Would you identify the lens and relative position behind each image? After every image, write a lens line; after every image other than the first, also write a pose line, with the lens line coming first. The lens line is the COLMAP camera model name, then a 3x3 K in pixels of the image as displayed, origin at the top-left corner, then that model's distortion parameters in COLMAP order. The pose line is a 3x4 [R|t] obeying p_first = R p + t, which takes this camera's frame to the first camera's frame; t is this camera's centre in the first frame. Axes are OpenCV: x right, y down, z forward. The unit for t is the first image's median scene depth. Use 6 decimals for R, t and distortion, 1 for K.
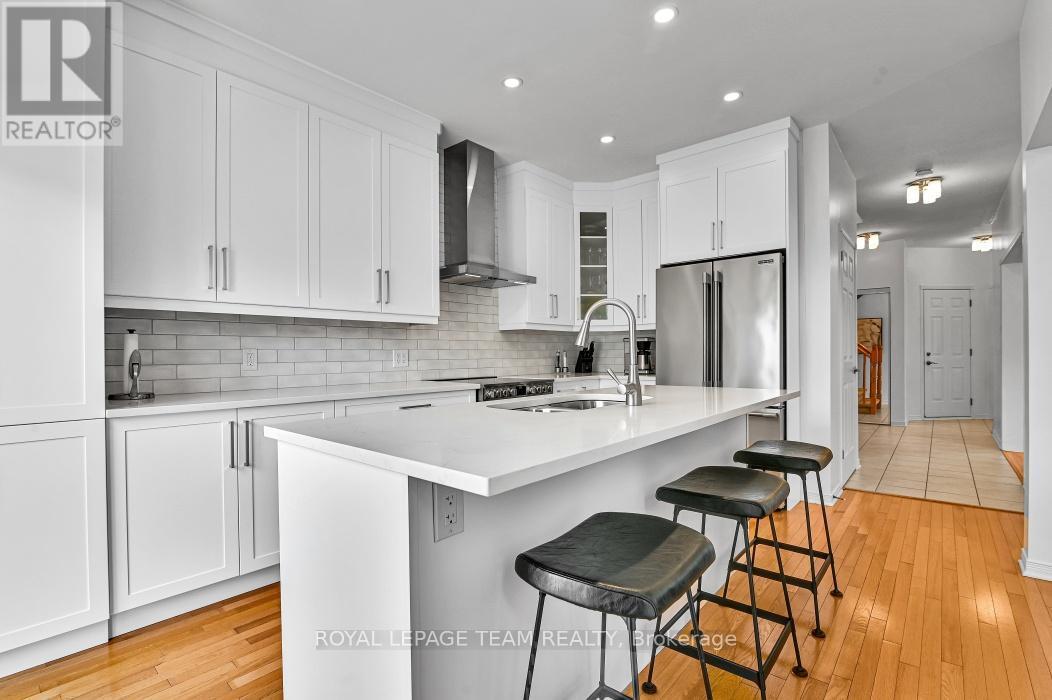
lens RADIAL K [[483.0, 0, 525.8], [0, 483.0, 352.9], [0, 0, 1]] dist [-0.015080, -0.000702]
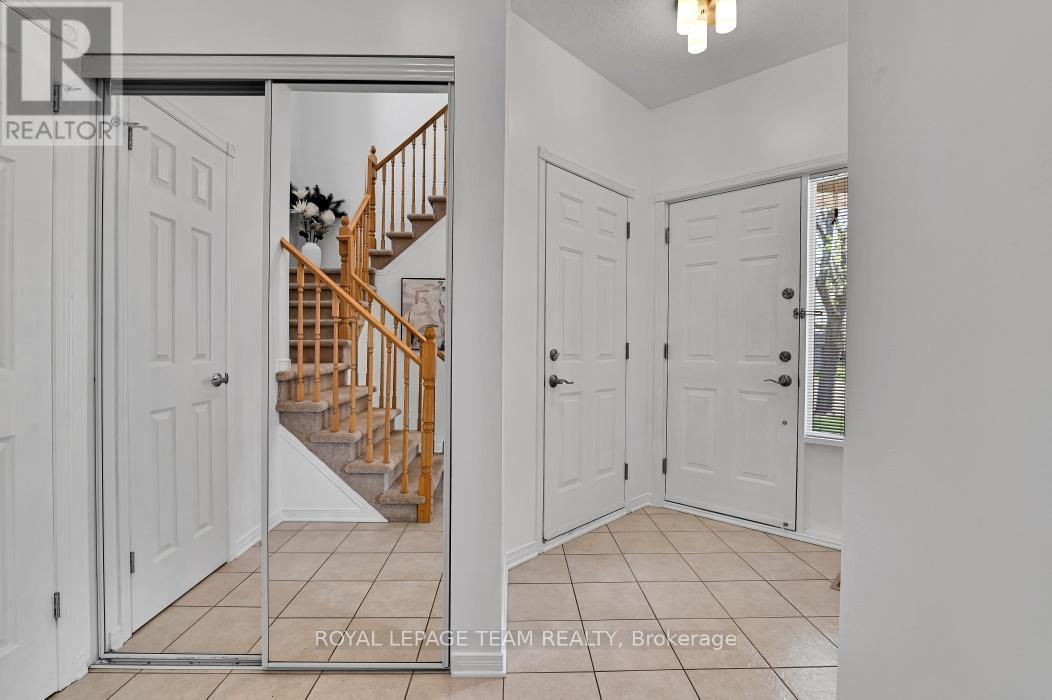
lens RADIAL K [[483.0, 0, 525.8], [0, 483.0, 350.6], [0, 0, 1]] dist [-0.015080, -0.000702]
pose [[0.738423, 0.000463, 0.674337, 0.591417], [-0.005851, 0.999967, 0.005720, -0.002906], [-0.674312, -0.008170, 0.738401, 0.754472]]
